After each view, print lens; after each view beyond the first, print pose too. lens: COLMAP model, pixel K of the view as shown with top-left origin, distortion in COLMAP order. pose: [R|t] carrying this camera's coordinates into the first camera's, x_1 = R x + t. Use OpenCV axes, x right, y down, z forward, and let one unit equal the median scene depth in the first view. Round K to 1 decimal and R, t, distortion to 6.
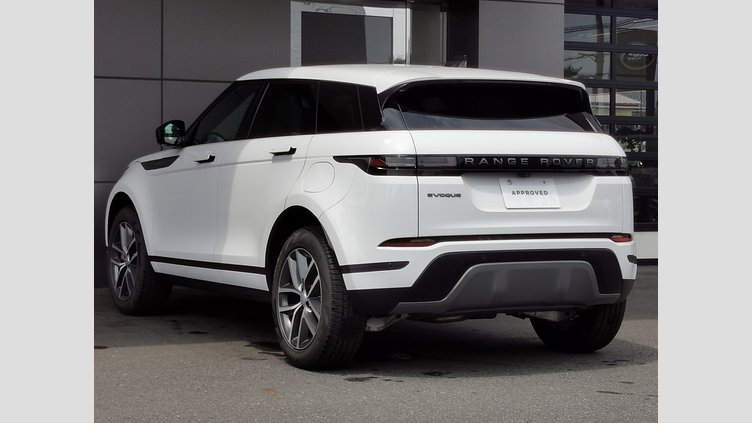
lens RADIAL K [[2109.5, 0, 376.0], [0, 2109.5, 211.5], [0, 0, 1]] dist [0.066728, 0.100221]
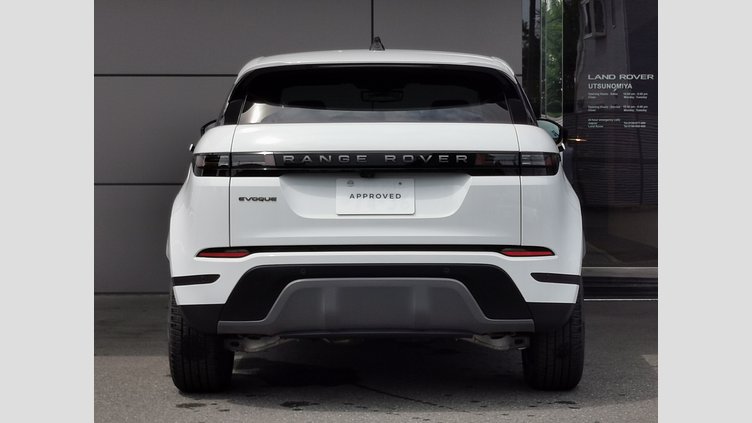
lens RADIAL K [[2060.4, 0, 376.0], [0, 2060.4, 211.5], [0, 0, 1]] dist [-0.003350, -0.149786]
pose [[0.814687, 0.005677, -0.579874, 0.551440], [-0.005312, 0.999983, 0.002327, -0.004685], [0.579877, 0.001185, 0.814703, 0.332101]]
